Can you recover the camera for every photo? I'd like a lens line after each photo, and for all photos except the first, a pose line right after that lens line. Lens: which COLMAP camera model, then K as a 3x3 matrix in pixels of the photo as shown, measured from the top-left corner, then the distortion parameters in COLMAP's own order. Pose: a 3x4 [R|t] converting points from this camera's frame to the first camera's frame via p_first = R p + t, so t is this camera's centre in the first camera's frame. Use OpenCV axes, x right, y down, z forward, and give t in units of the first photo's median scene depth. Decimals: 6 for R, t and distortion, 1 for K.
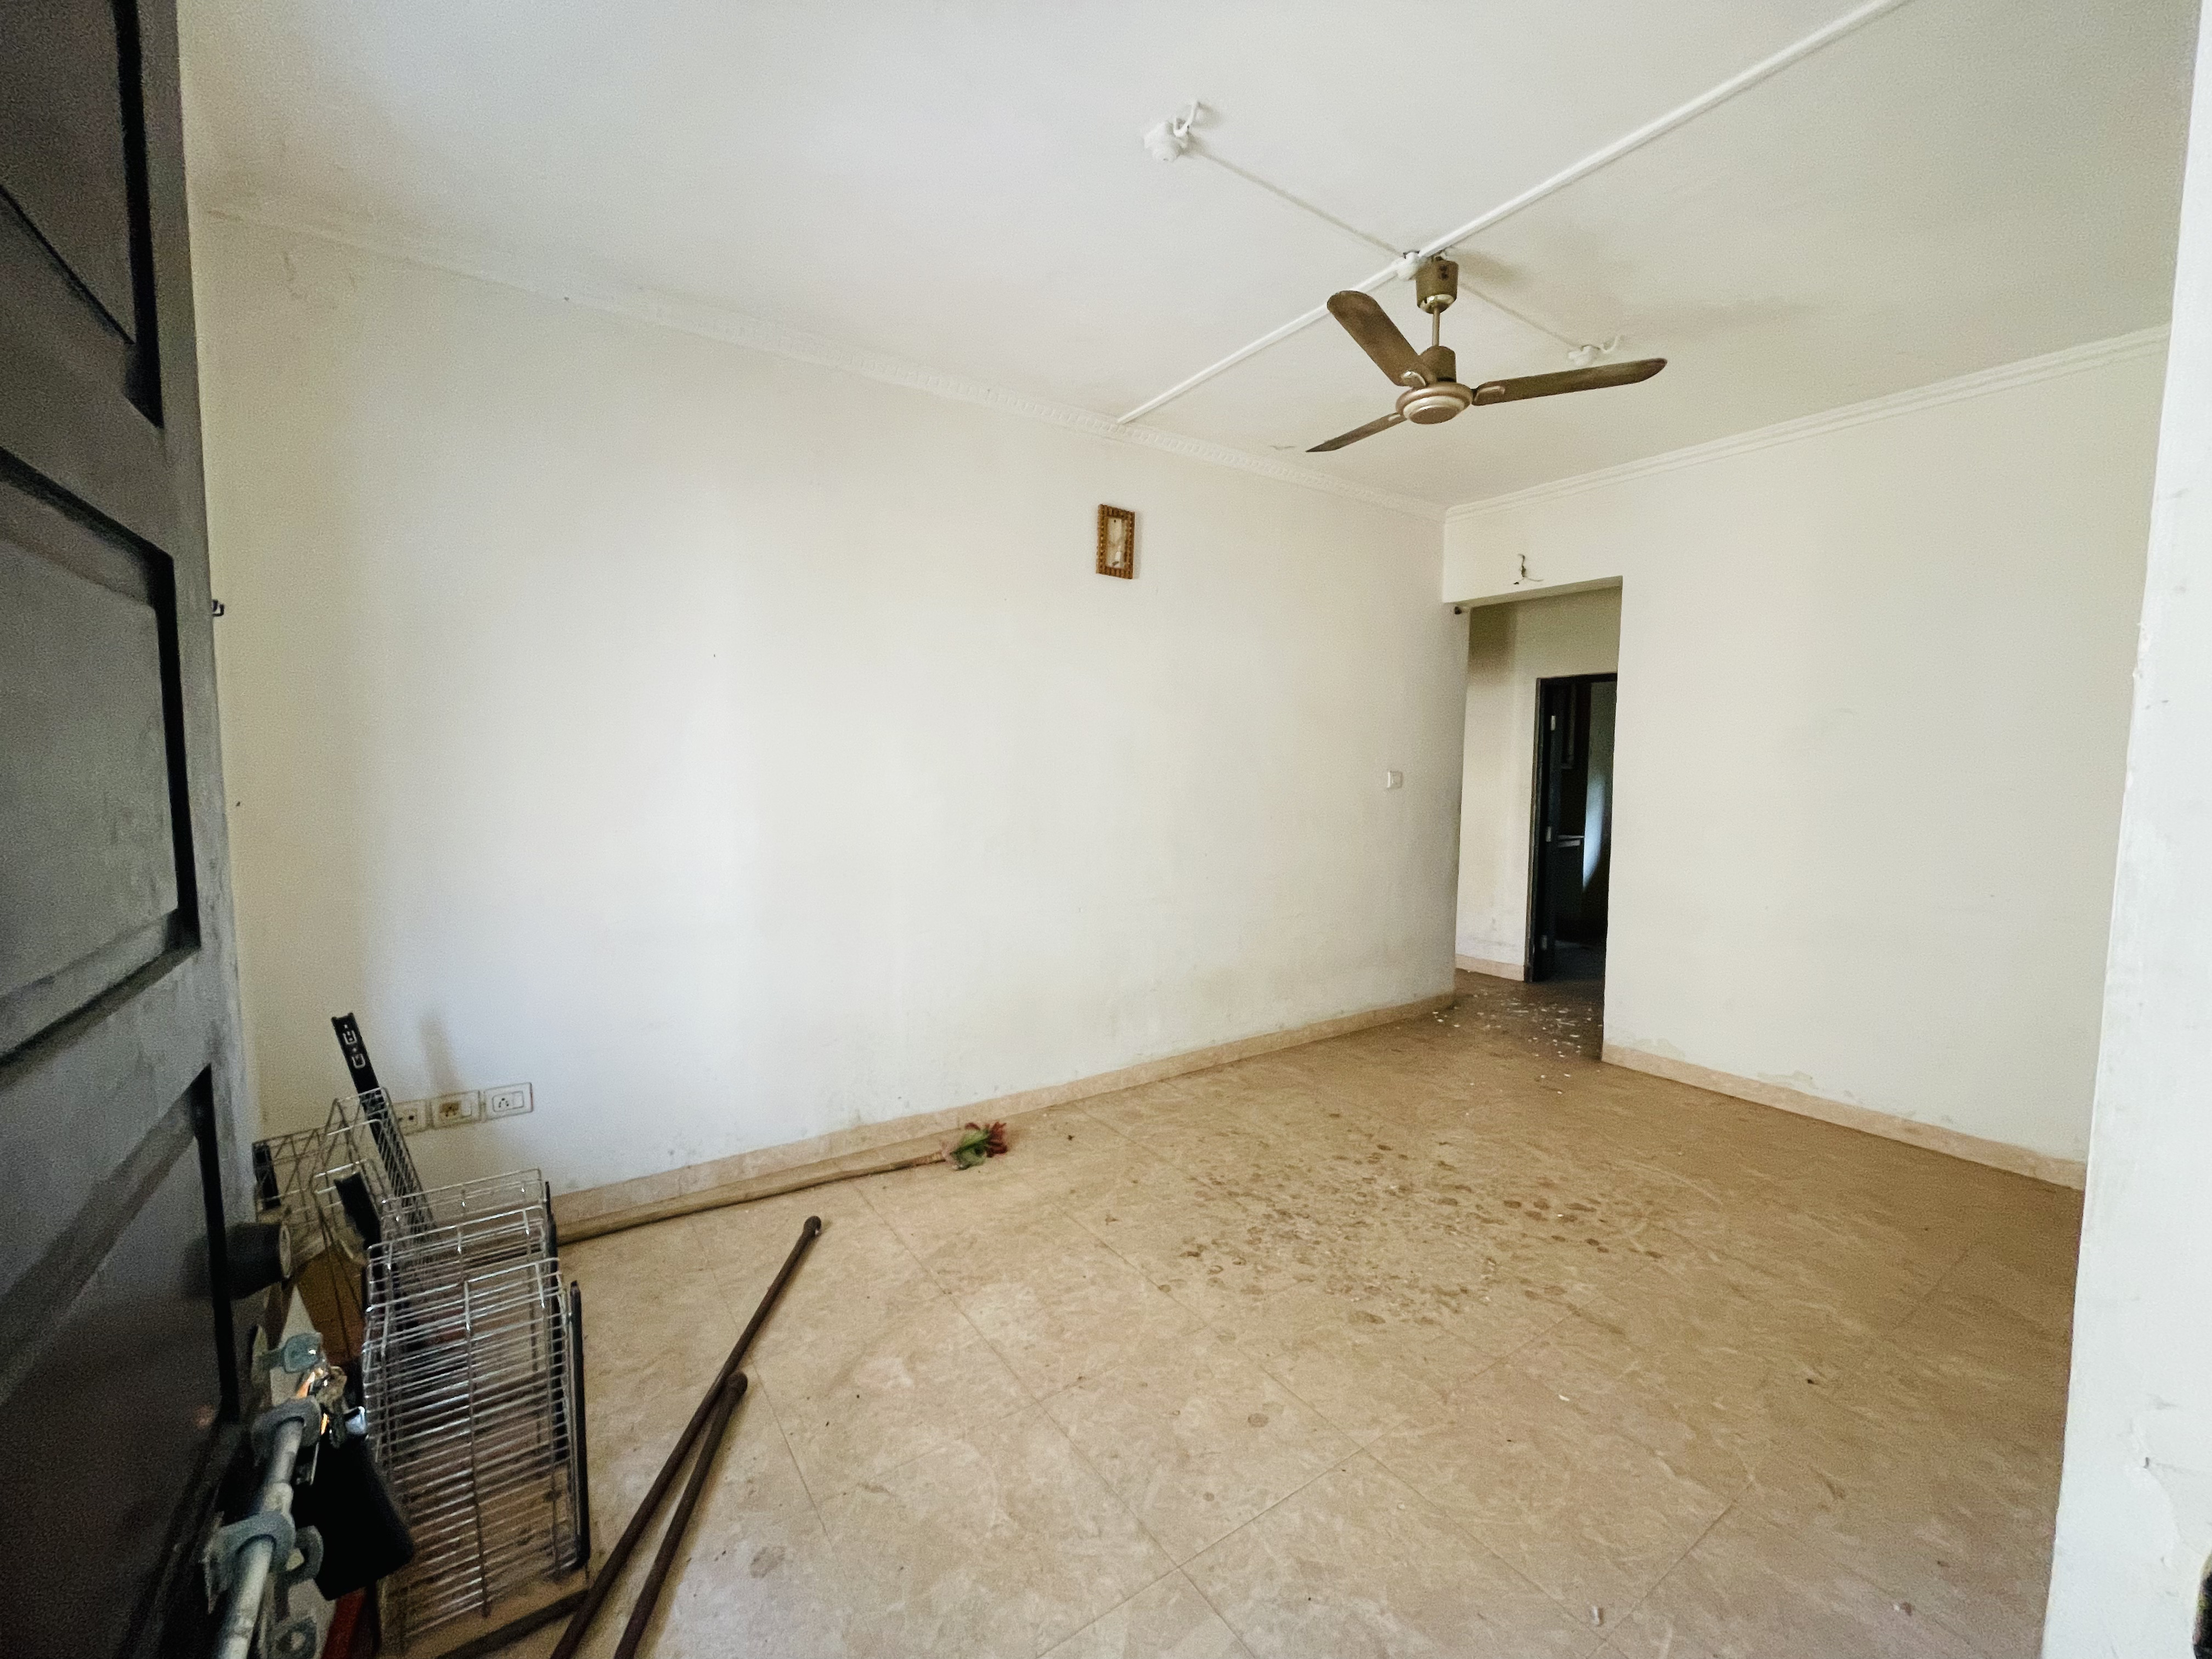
lens RADIAL K [[893.9, 0, 1111.3], [0, 893.9, 830.3], [0, 0, 1]] dist [-0.003777, 0.000843]
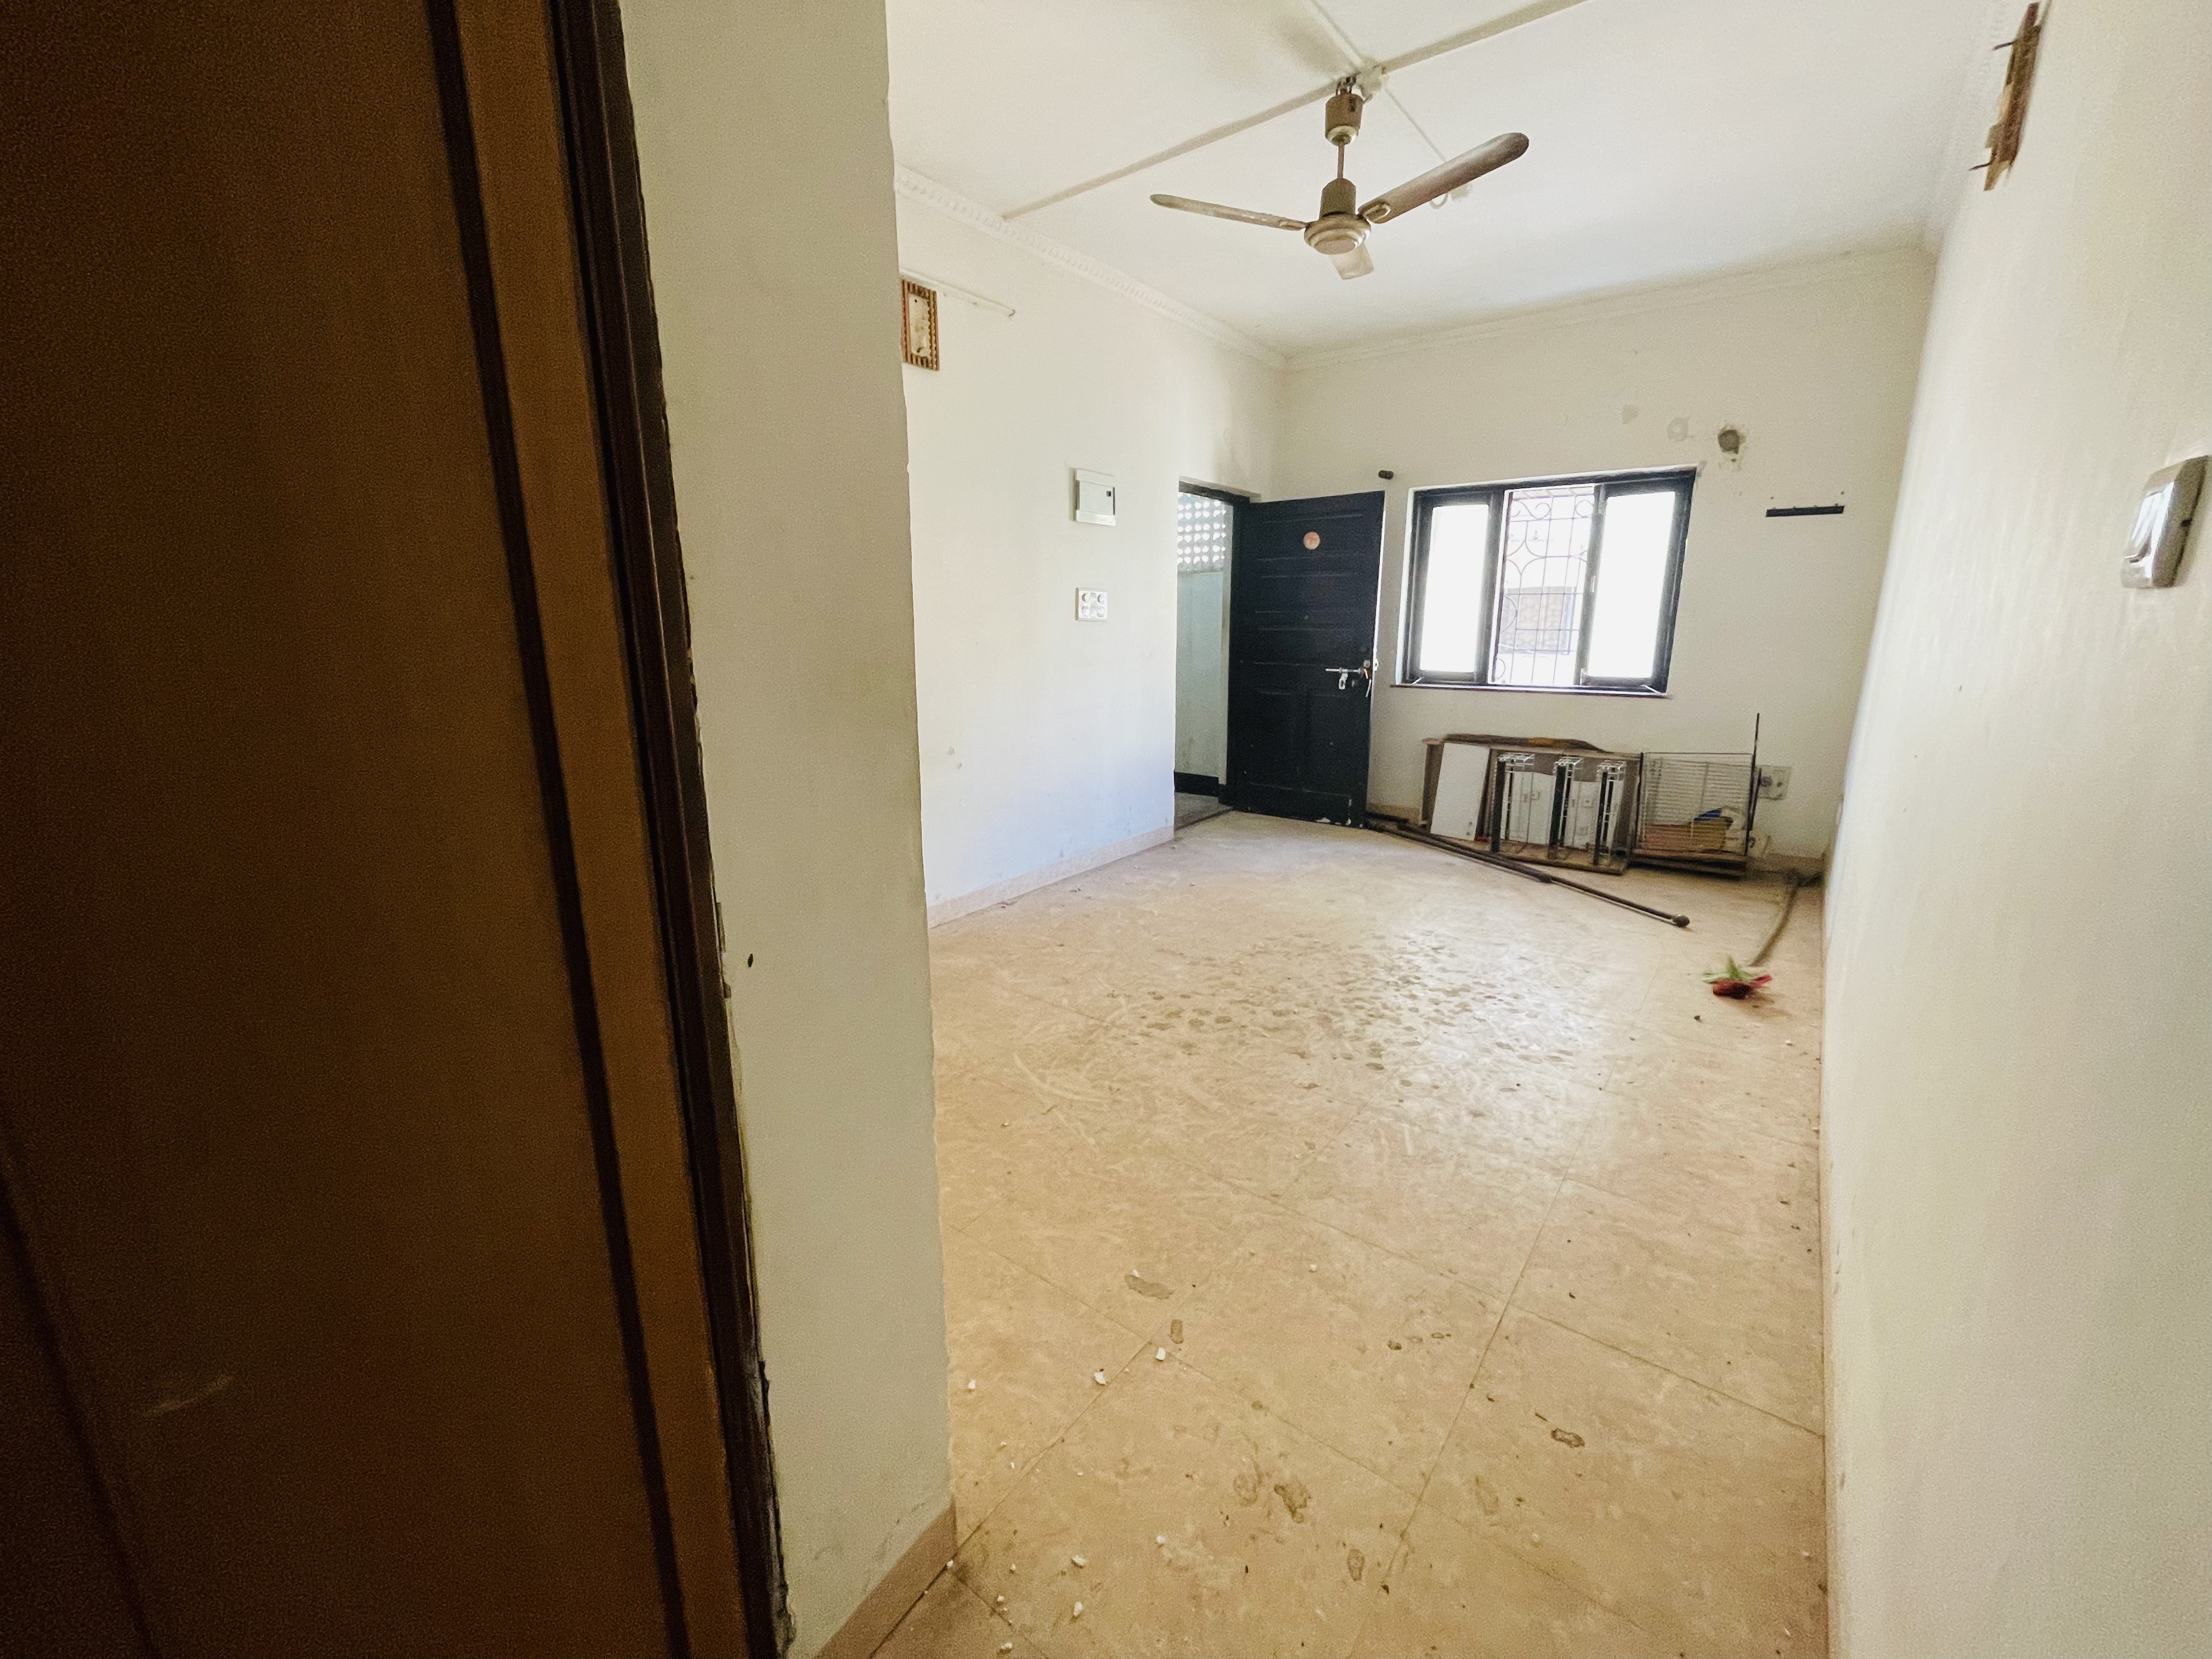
lens RADIAL K [[893.9, 0, 1094.7], [0, 893.9, 832.9], [0, 0, 1]] dist [-0.003777, 0.000843]
pose [[-0.956661, 0.063794, -0.284130, 0.880782], [-0.025909, 0.953193, 0.301250, -0.081286], [0.290049, 0.295556, -0.910230, 1.854517]]
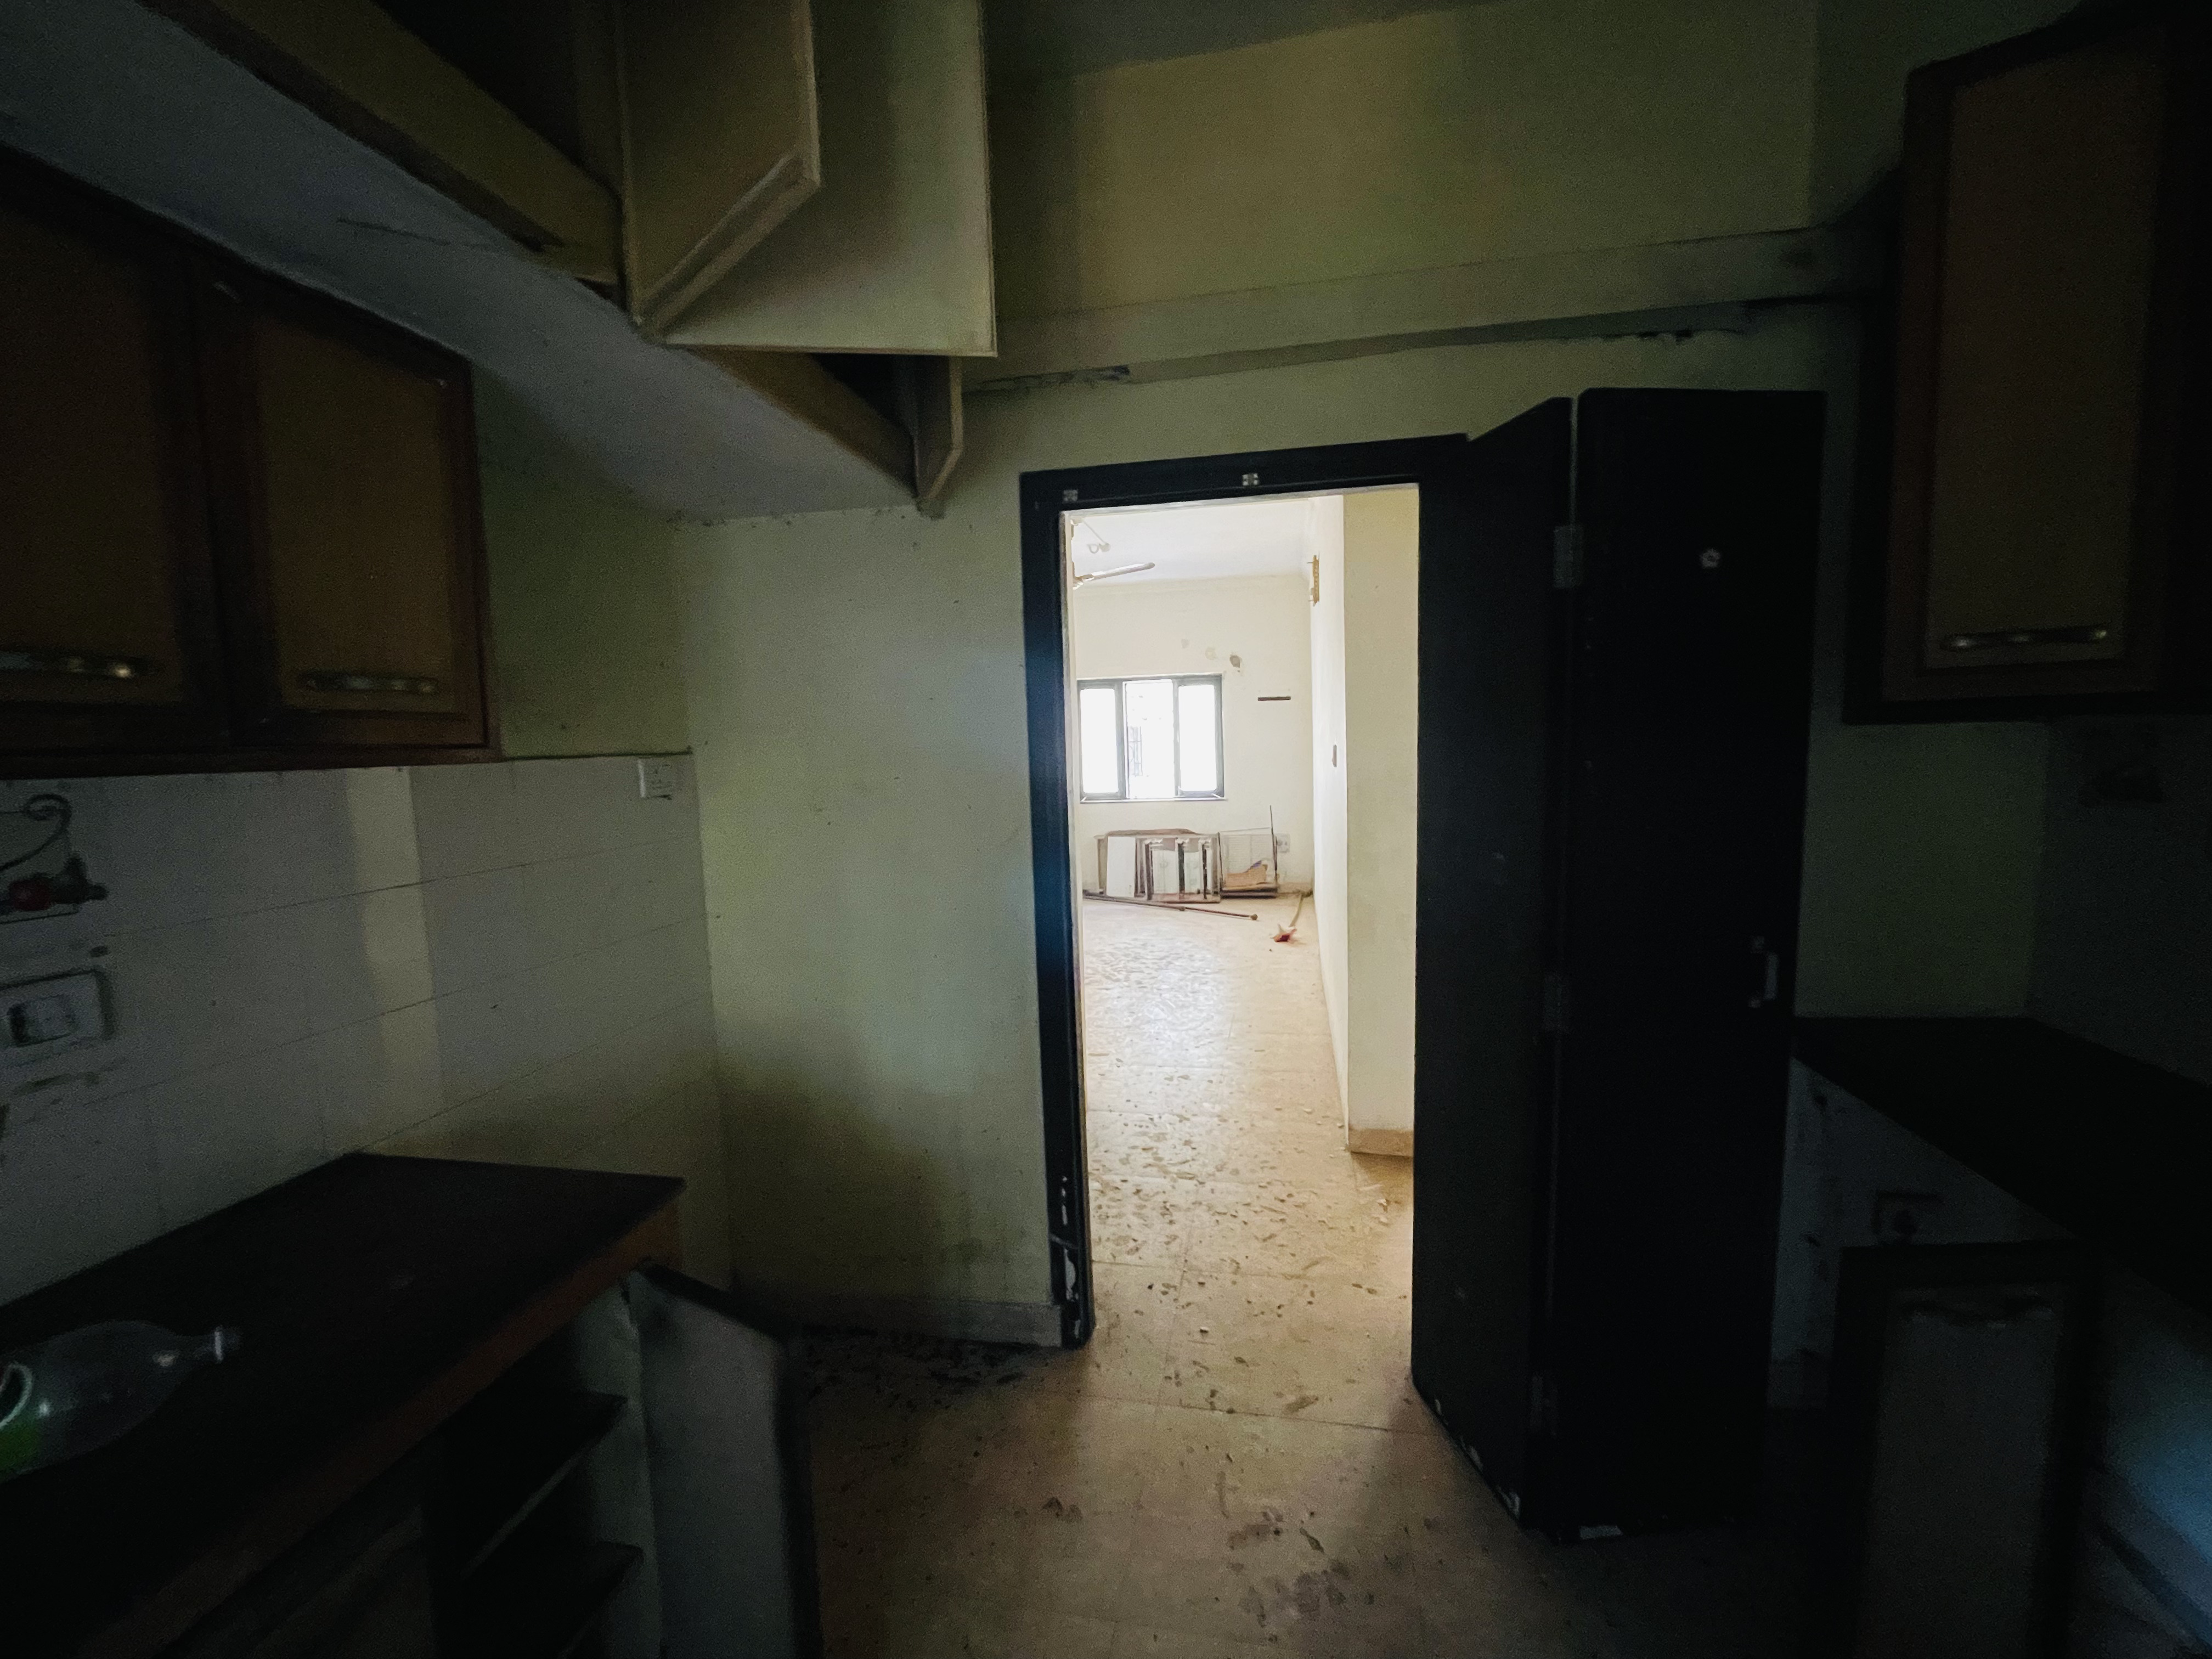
lens RADIAL K [[893.9, 0, 1114.5], [0, 893.9, 827.3], [0, 0, 1]] dist [-0.003777, 0.000843]
pose [[-0.718307, 0.076165, -0.691544, 1.624315], [-0.029521, 0.989757, 0.139674, -0.153582], [0.695099, 0.120744, -0.708702, 2.375180]]
